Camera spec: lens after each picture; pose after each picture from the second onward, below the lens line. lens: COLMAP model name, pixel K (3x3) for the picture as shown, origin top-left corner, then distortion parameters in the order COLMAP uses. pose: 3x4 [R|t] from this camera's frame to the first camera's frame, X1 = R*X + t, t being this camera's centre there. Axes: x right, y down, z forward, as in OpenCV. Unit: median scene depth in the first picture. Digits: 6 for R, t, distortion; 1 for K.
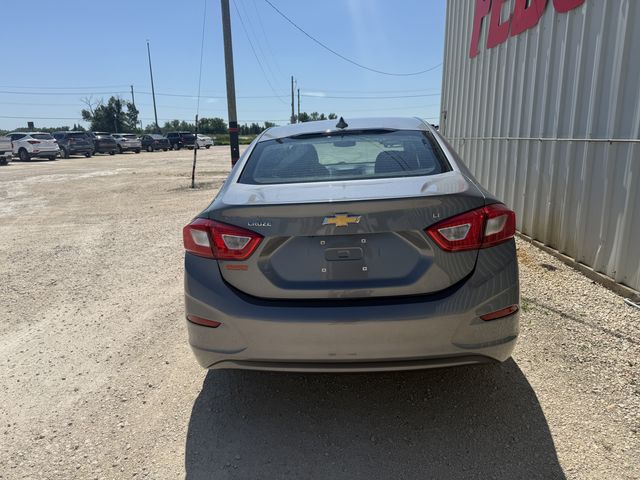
lens RADIAL K [[448.6, 0, 320.0], [0, 448.6, 240.0], [0, 0, 1]] dist [-0.003054, -0.011747]
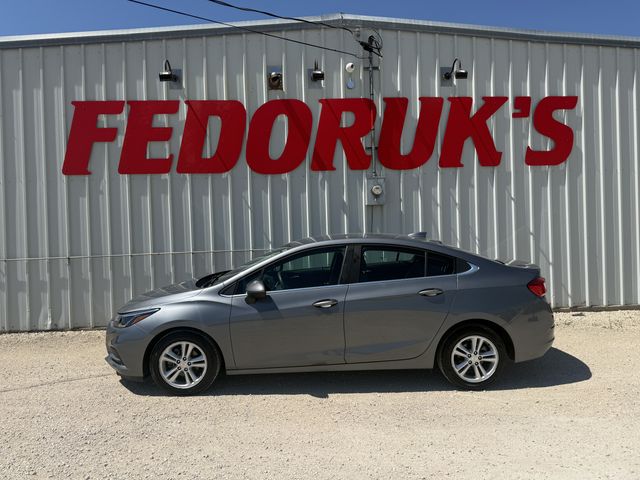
lens RADIAL K [[445.5, 0, 320.0], [0, 445.5, 240.0], [0, 0, 1]] dist [0.114543, -0.214781]
pose [[-0.057393, -0.004239, 0.998343, -1.708274], [0.257746, 0.966028, 0.018919, -0.399090], [-0.964507, 0.258404, -0.054351, 1.487463]]
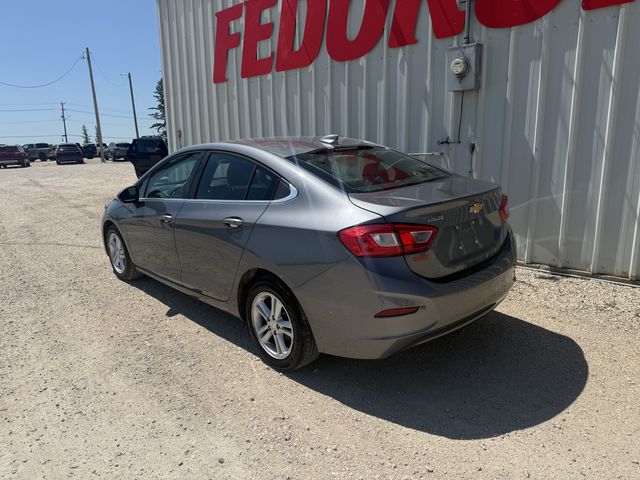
lens RADIAL K [[448.6, 0, 320.0], [0, 448.6, 240.0], [0, 0, 1]] dist [-0.003054, -0.011747]
pose [[0.690096, -0.145004, 0.709043, -0.837666], [0.175110, 0.984066, 0.030817, -0.048499], [-0.702214, 0.102894, 0.704492, 0.228917]]
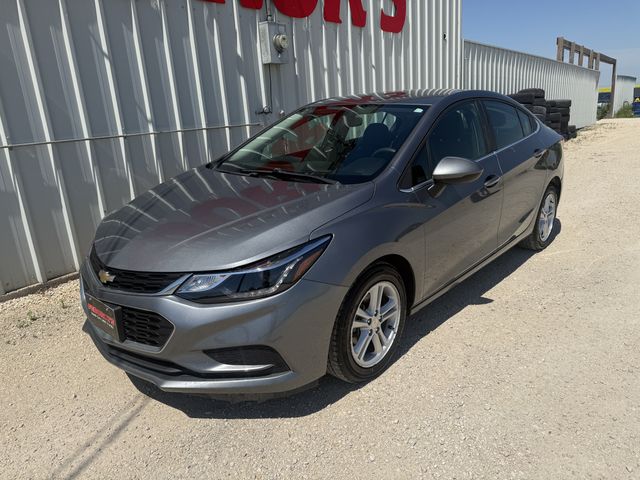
lens RADIAL K [[455.6, 0, 320.0], [0, 455.6, 240.0], [0, 0, 1]] dist [-0.000264, -0.002159]
pose [[-0.774260, -0.120070, 0.621373, -0.600819], [0.210348, 0.877194, 0.431606, -0.602332], [-0.596888, 0.464880, -0.653920, 2.487394]]
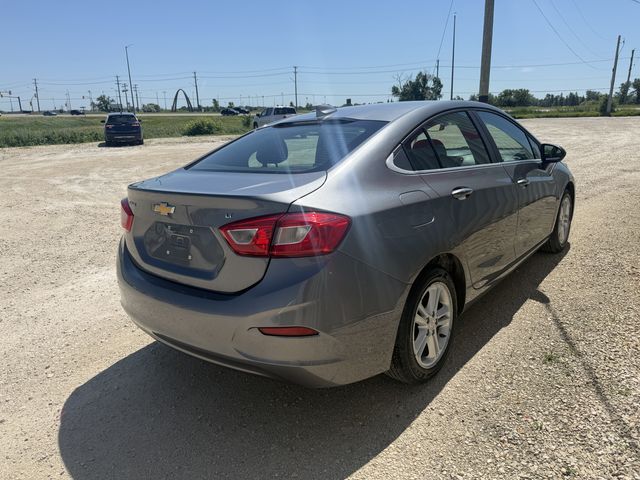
lens RADIAL K [[448.6, 0, 320.0], [0, 448.6, 240.0], [0, 0, 1]] dist [-0.003054, -0.011747]
pose [[0.806576, 0.150833, -0.571563, 0.649340], [-0.118523, 0.988529, 0.093612, -0.076403], [0.579126, -0.007762, 0.815201, 0.215398]]
